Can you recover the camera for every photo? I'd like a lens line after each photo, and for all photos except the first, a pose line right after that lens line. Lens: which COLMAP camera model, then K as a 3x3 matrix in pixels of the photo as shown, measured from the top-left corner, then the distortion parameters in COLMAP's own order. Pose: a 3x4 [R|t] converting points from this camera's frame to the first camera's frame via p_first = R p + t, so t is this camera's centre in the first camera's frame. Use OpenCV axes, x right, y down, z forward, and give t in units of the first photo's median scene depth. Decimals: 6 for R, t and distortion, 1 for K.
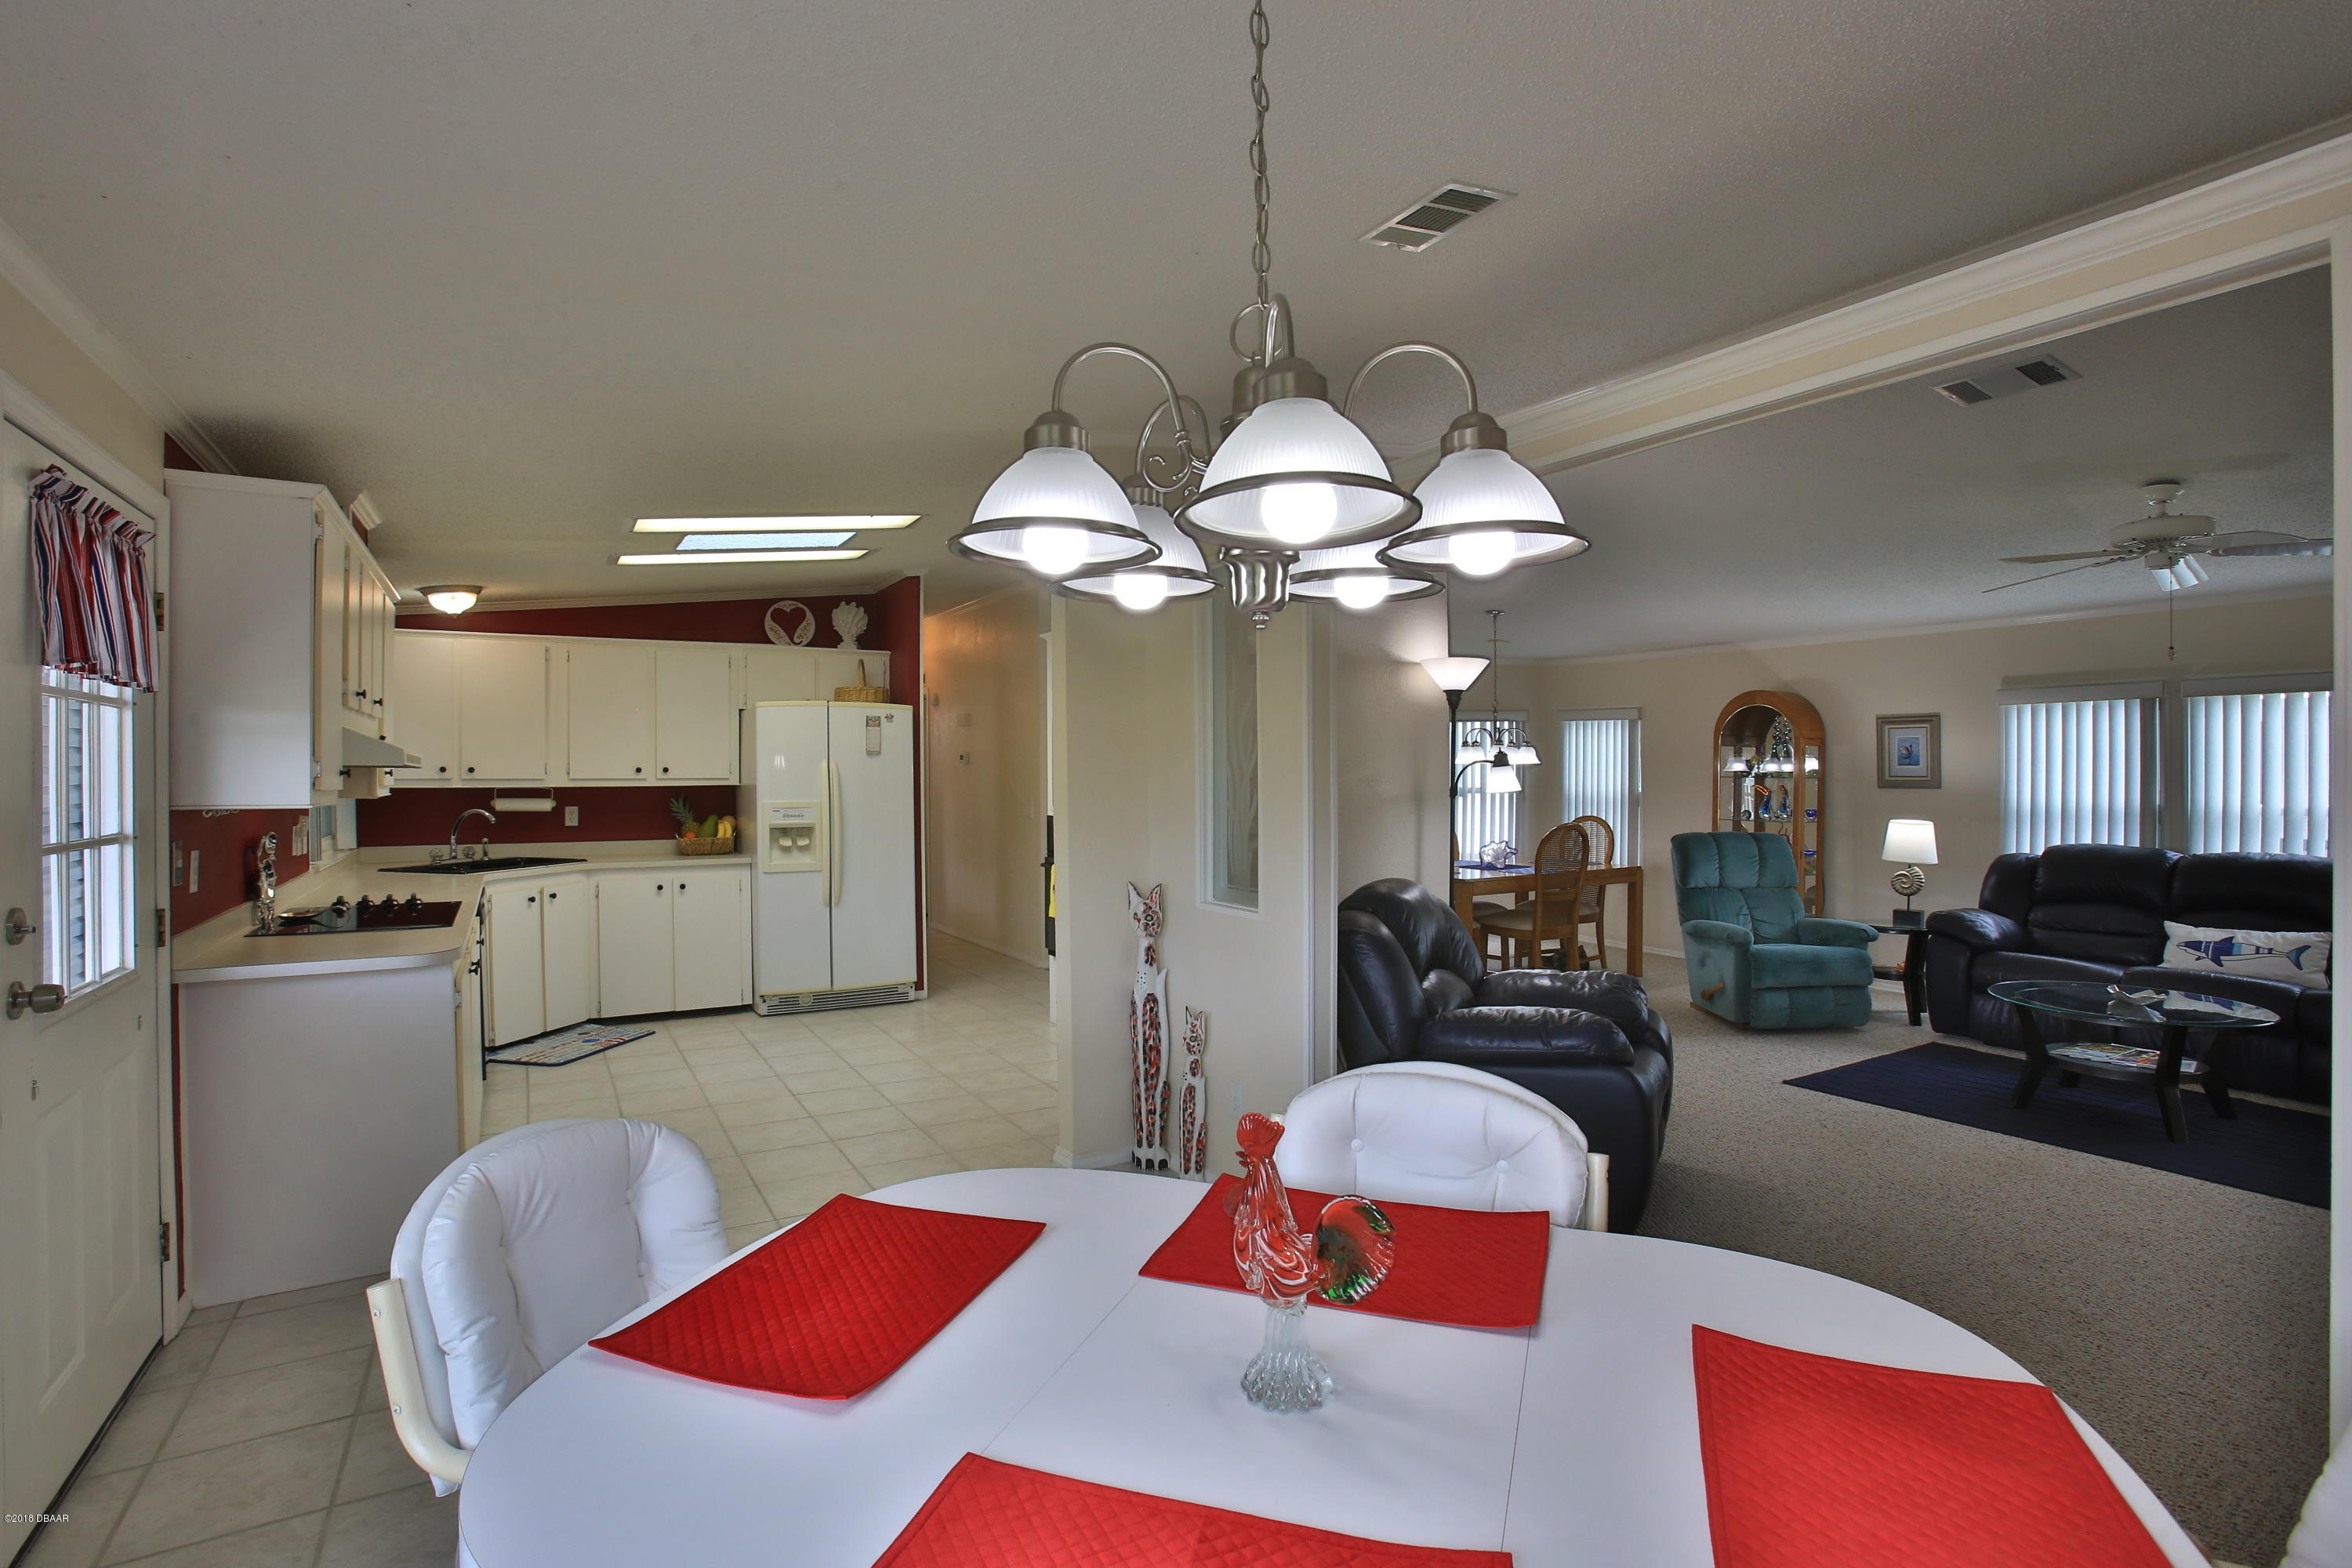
lens RADIAL K [[1172.0, 0, 1109.8], [0, 1172.0, 787.4], [0, 0, 1]] dist [-0.002662, -0.000267]
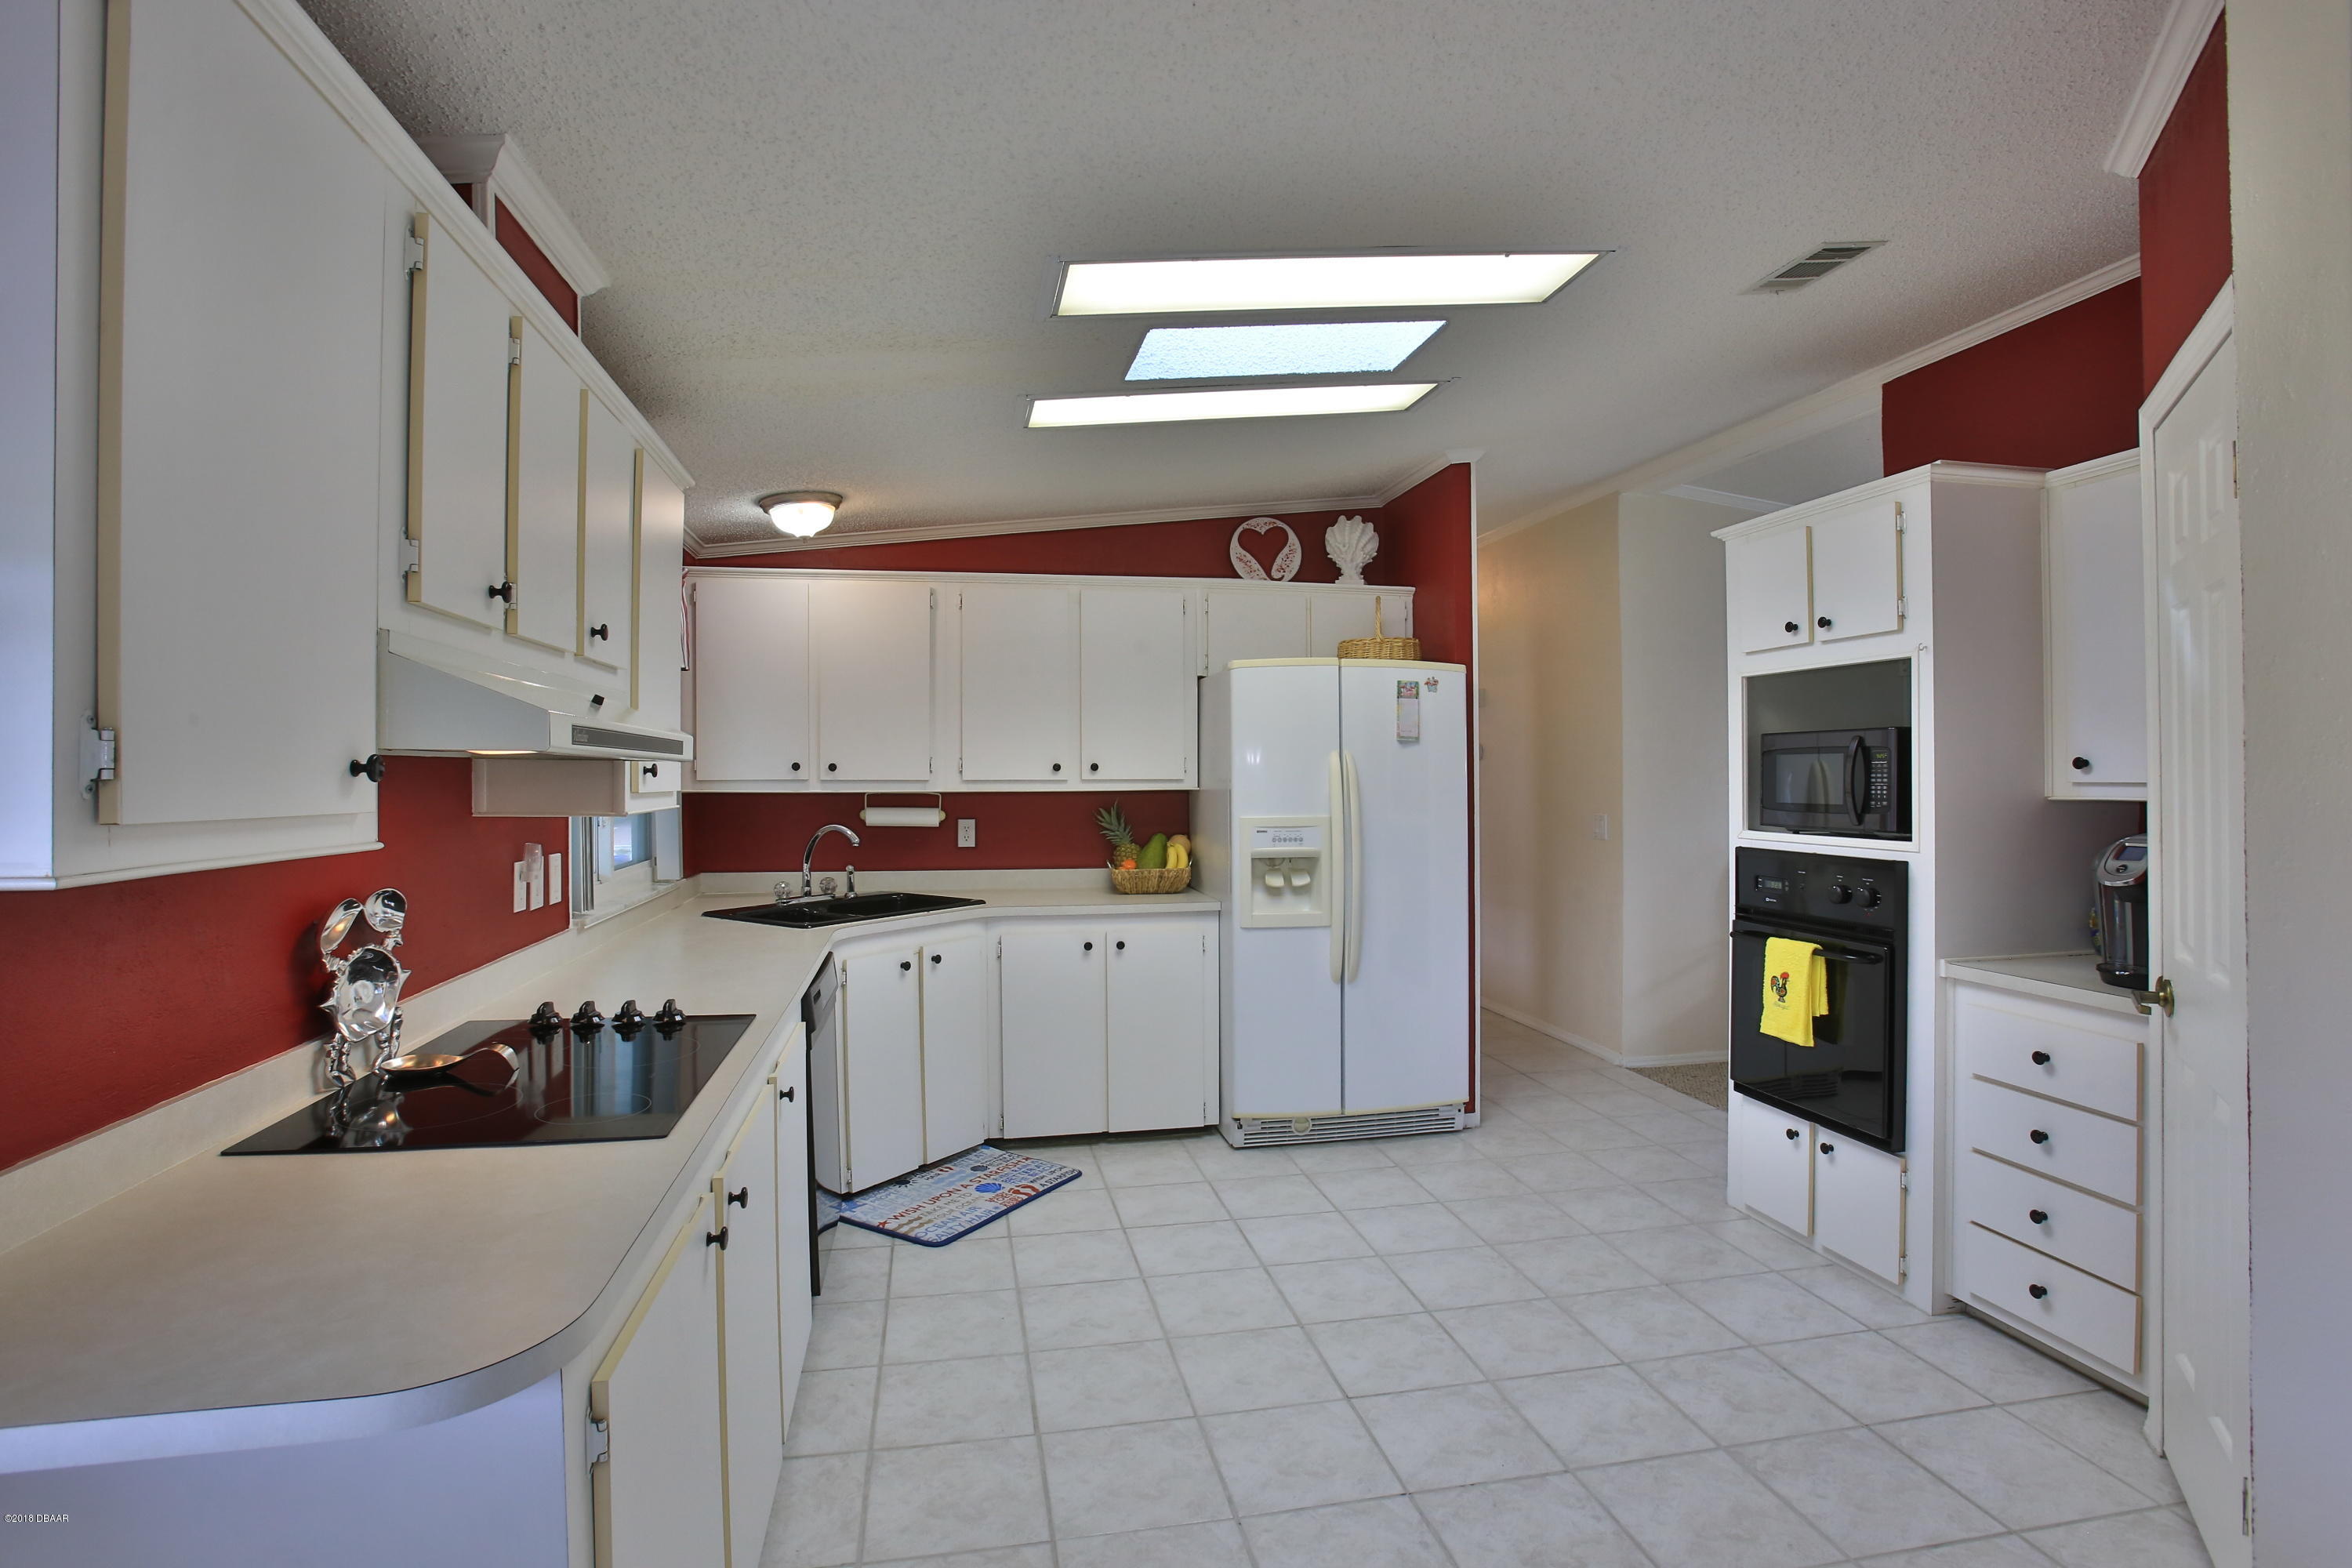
lens RADIAL K [[1171.1, 0, 1176.0], [0, 1171.1, 784.0], [0, 0, 1]] dist [-0.001749, -0.000027]
pose [[0.964127, 0.002451, -0.265429, -0.155489], [-0.003053, 0.999994, -0.001854, -0.004061], [0.265422, 0.002598, 0.964129, 0.364027]]
